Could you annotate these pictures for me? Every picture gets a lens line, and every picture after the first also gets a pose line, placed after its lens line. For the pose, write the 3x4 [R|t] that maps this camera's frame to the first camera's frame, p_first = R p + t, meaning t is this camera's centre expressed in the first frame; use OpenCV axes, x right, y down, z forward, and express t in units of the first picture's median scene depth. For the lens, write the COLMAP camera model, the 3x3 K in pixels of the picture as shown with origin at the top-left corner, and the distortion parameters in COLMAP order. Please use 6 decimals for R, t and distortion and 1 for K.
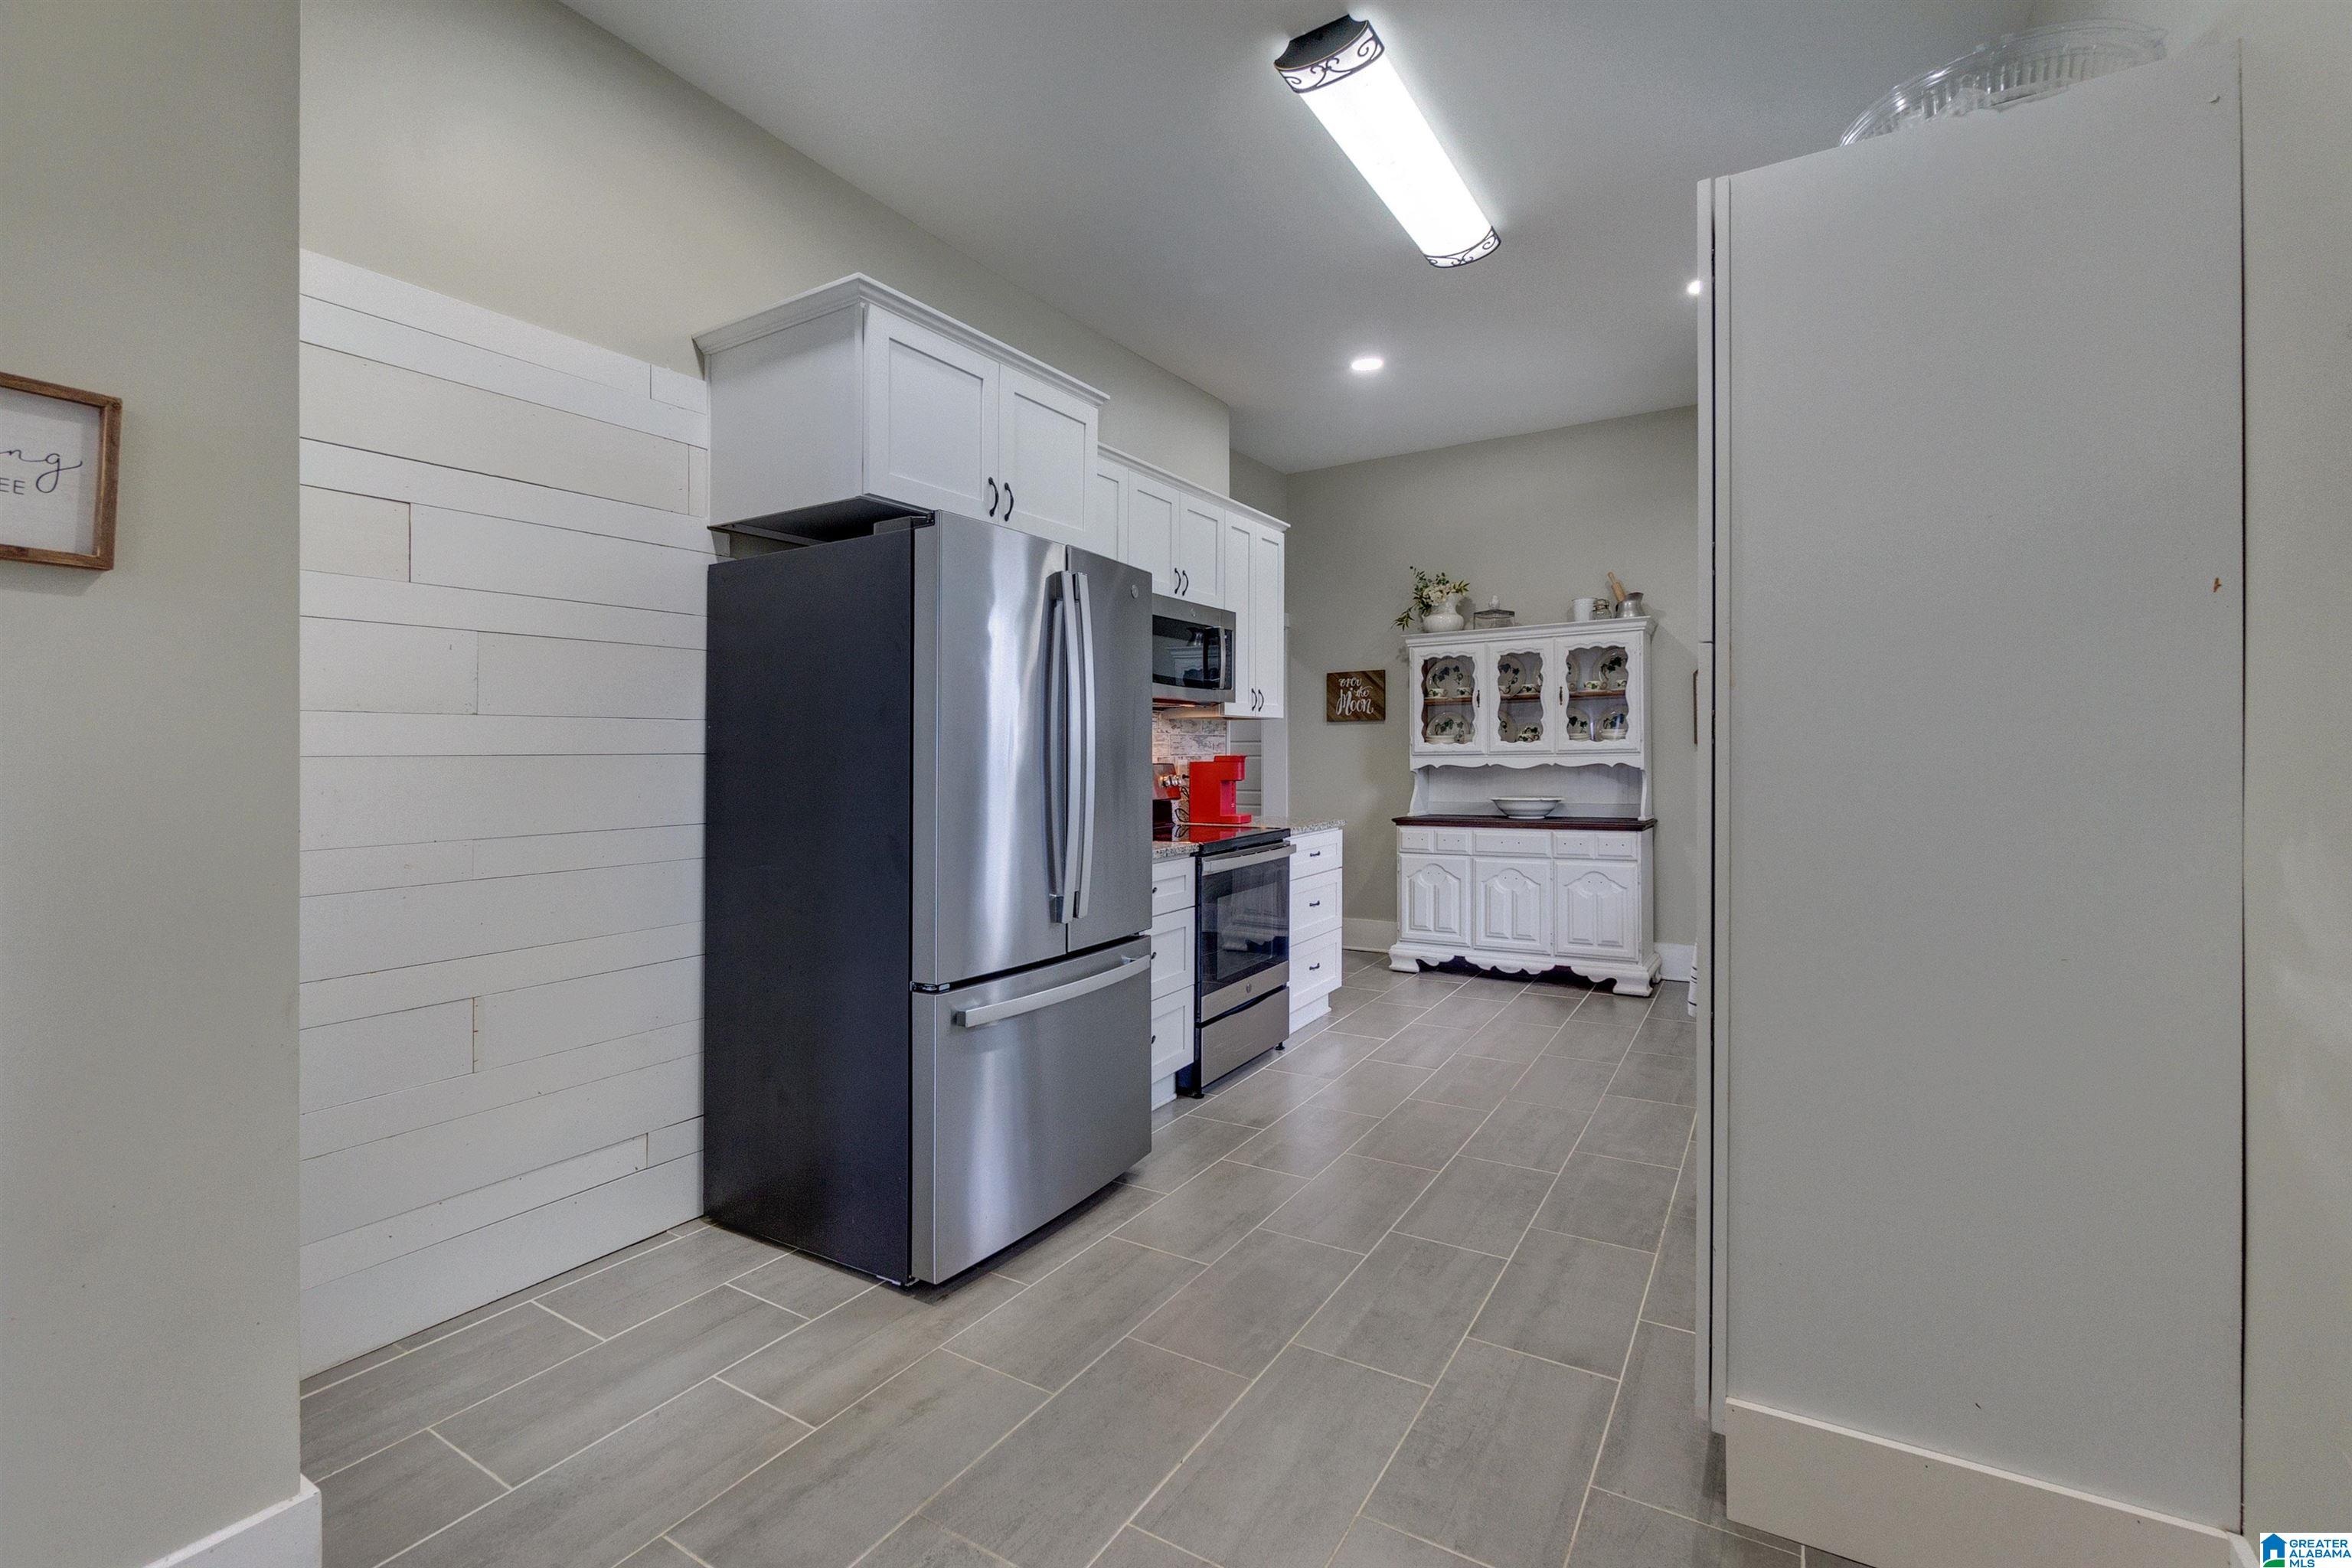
lens RADIAL K [[1027.3, 0, 1179.1], [0, 1027.3, 780.7], [0, 0, 1]] dist [-0.001034, -0.000098]
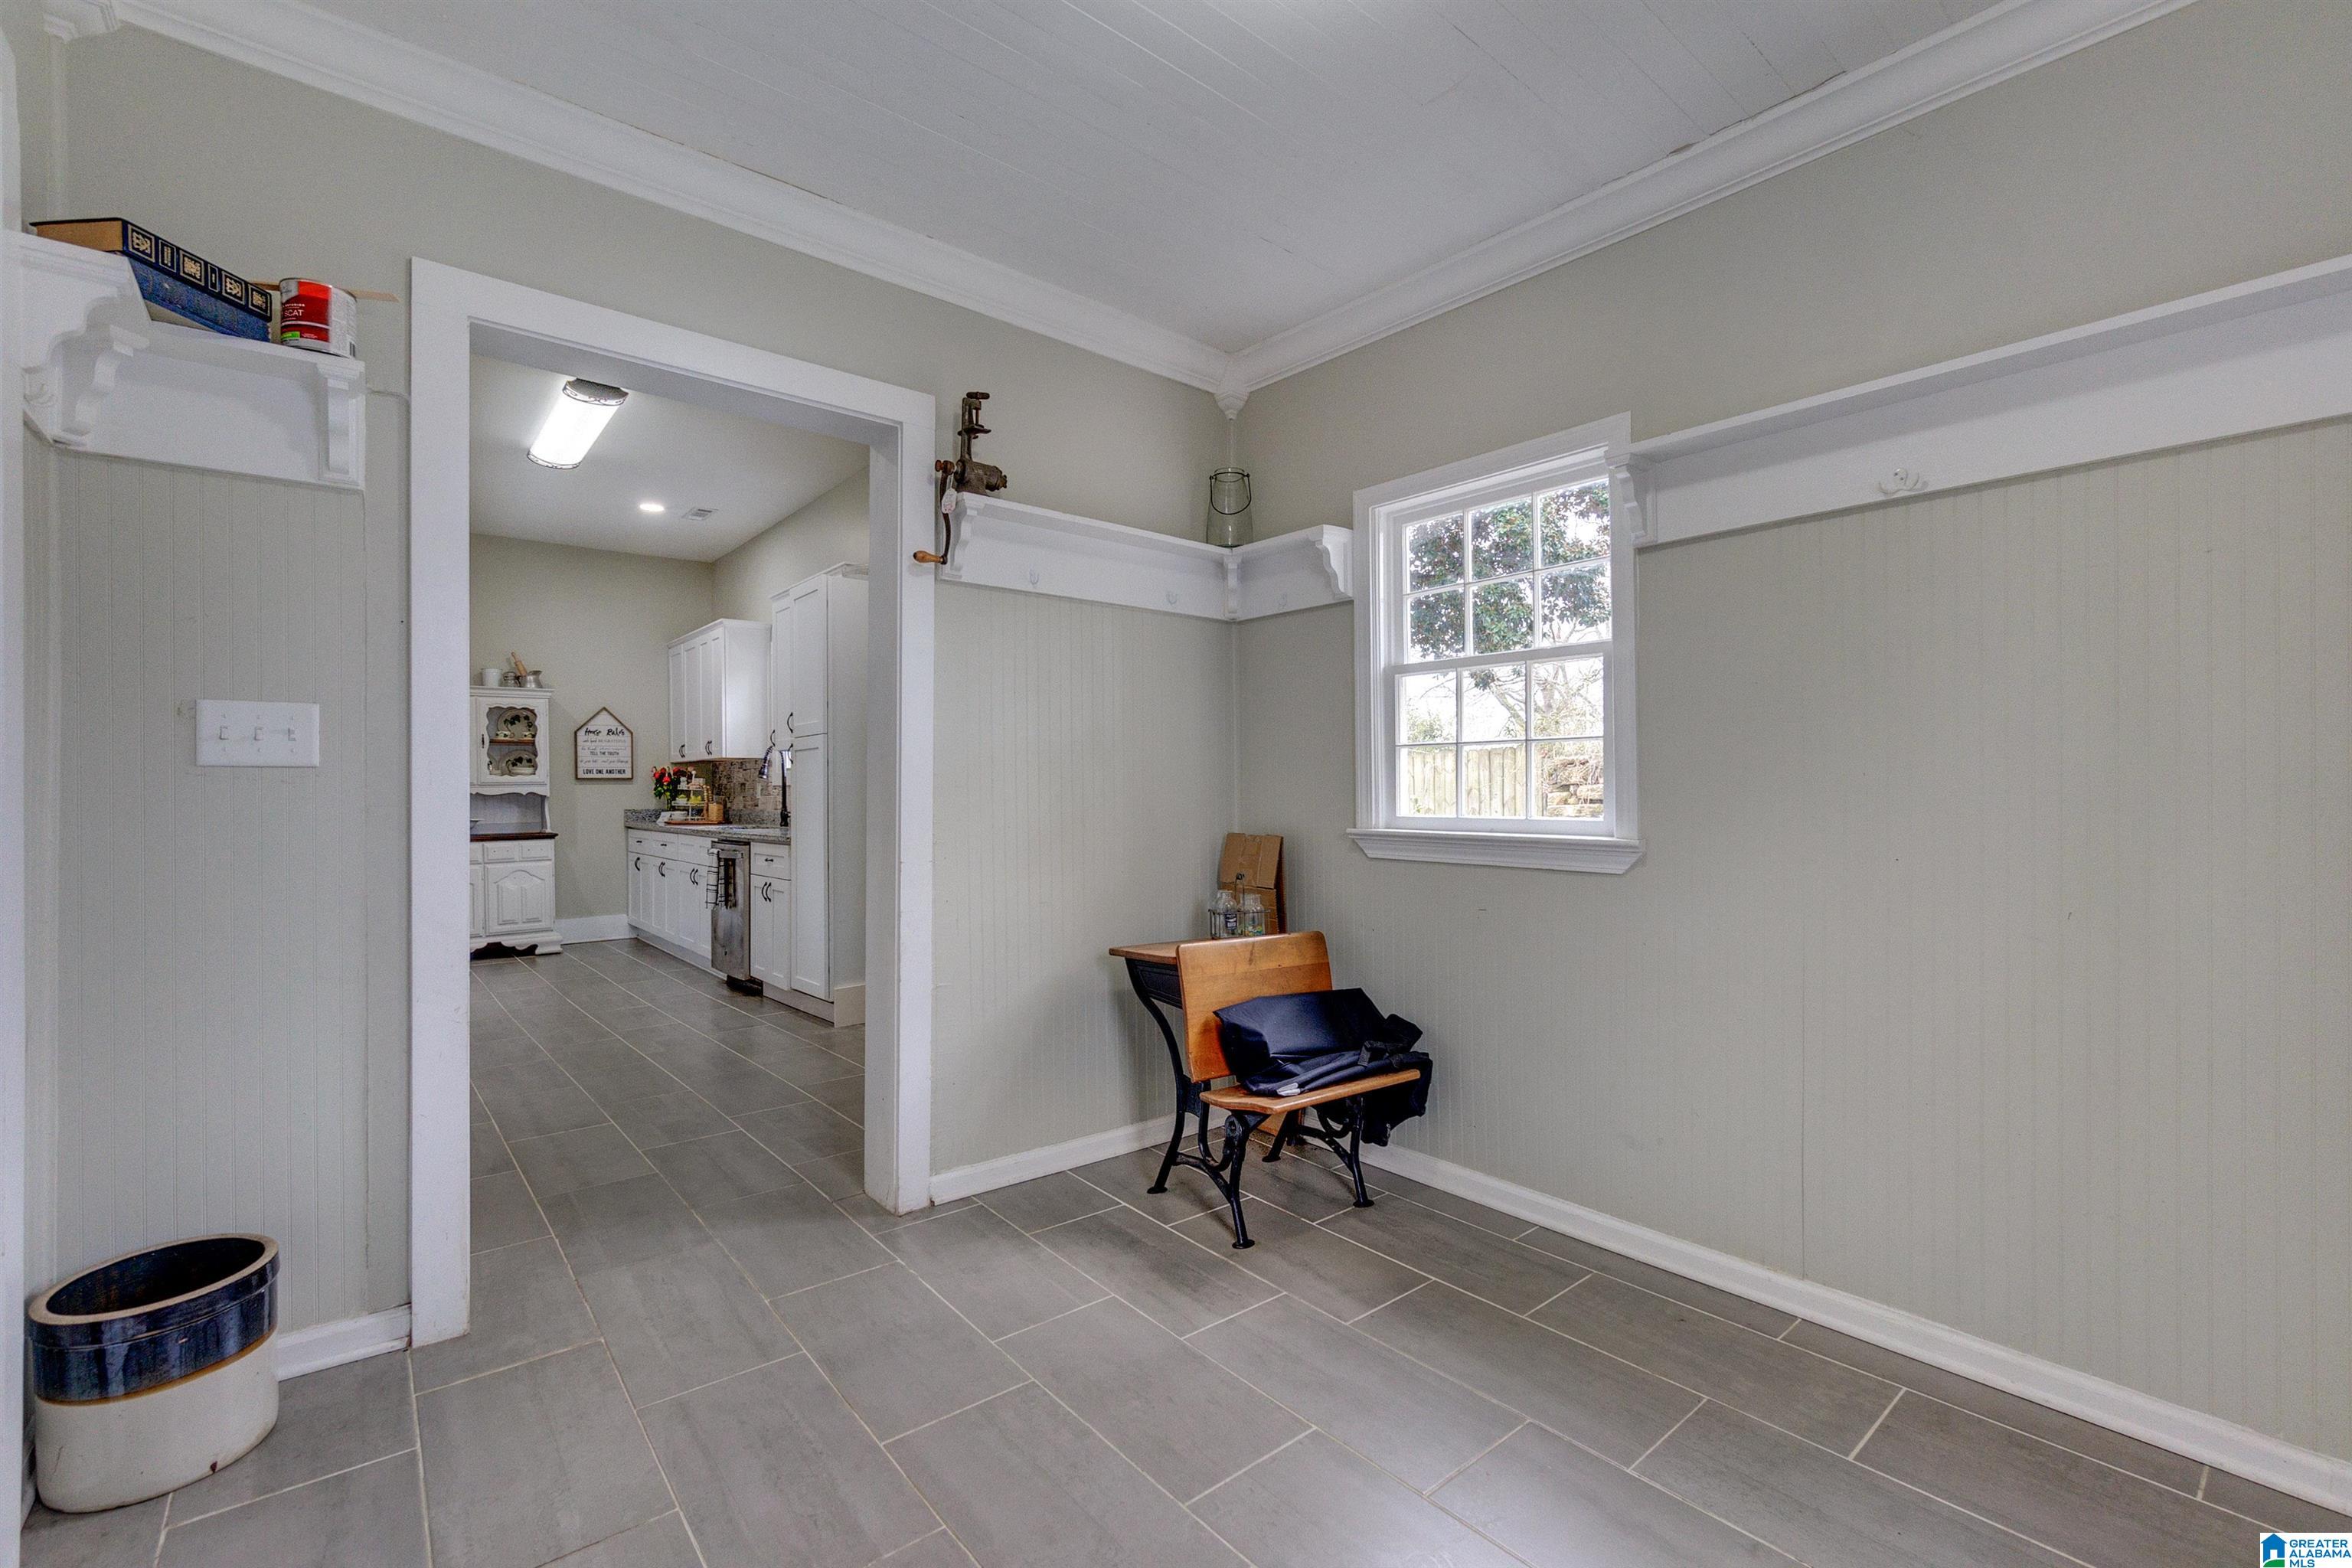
lens RADIAL K [[1008.7, 0, 1192.5], [0, 1008.7, 798.7], [0, 0, 1]] dist [-0.009329, 0.000211]
pose [[0.312936, -0.000711, 0.949774, -0.571911], [0.032799, 0.999411, -0.010059, 0.034406], [-0.949208, 0.034300, 0.312775, -0.272301]]
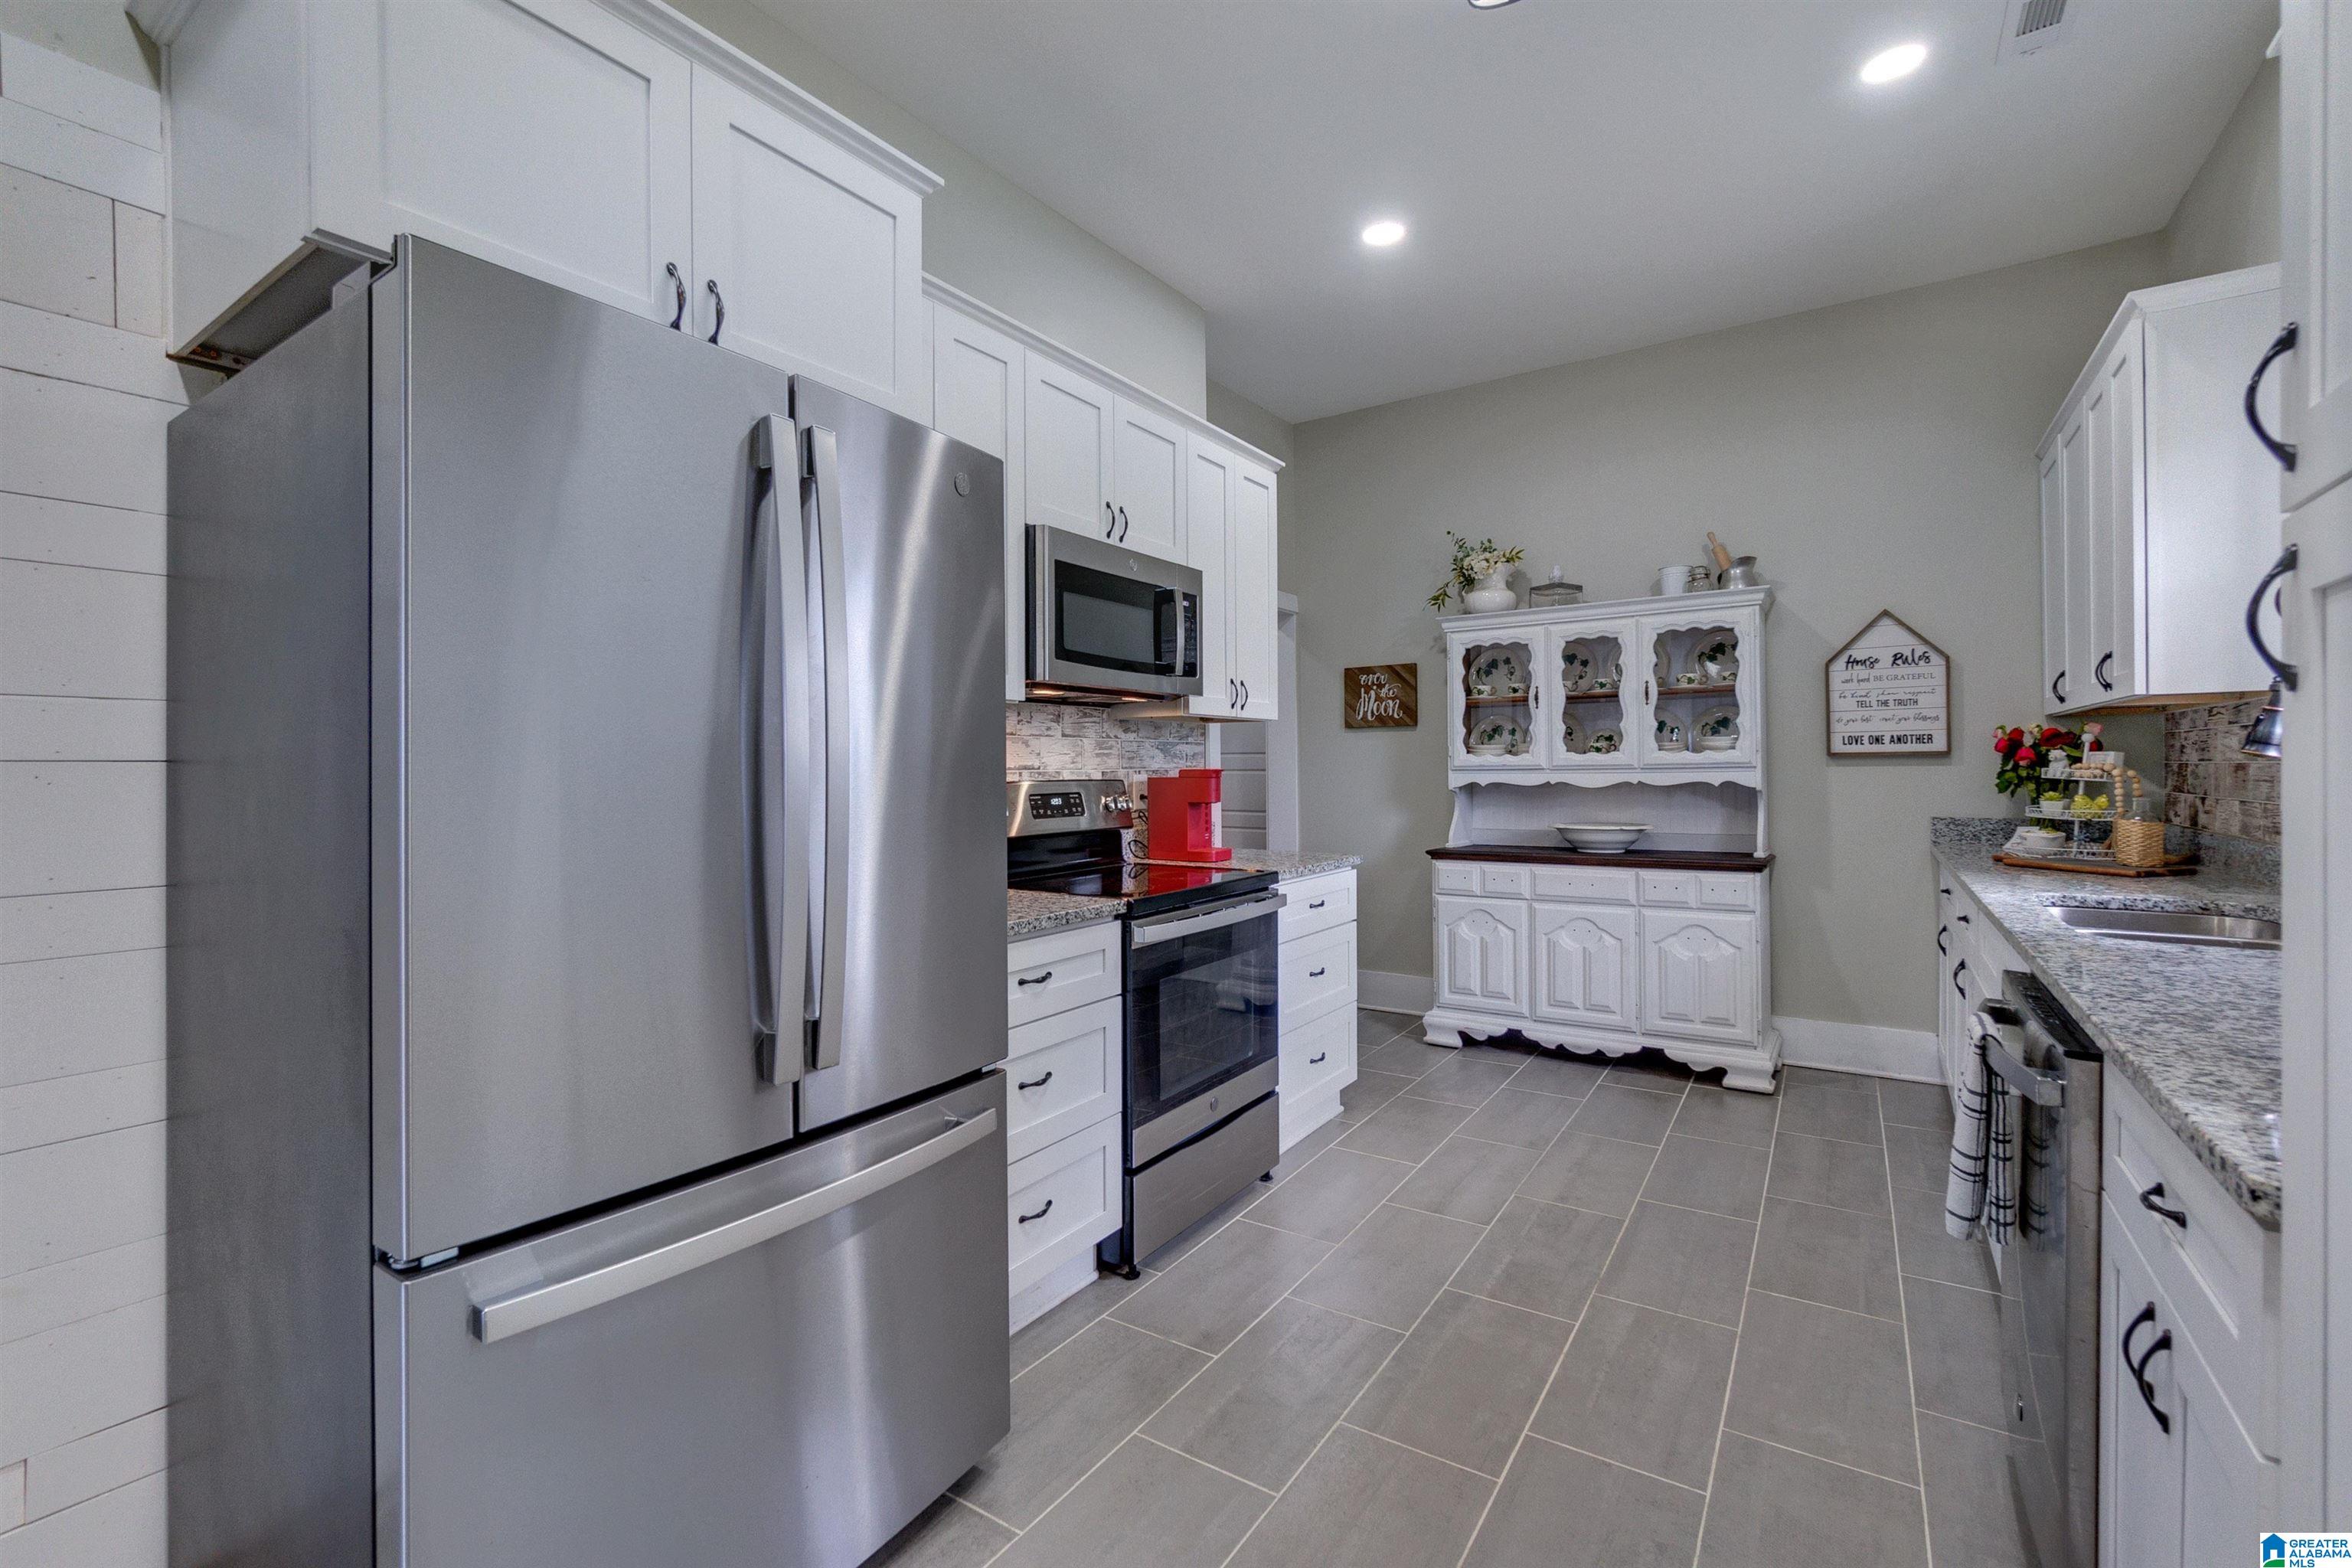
lens RADIAL K [[1022.3, 0, 1181.5], [0, 1022.3, 769.3], [0, 0, 1]] dist [-0.006075, -0.000463]
pose [[0.999343, 0.002059, -0.036173, 0.053315], [-0.003012, 0.999649, -0.026313, -0.004407], [0.036106, 0.026404, 0.998999, 0.230125]]
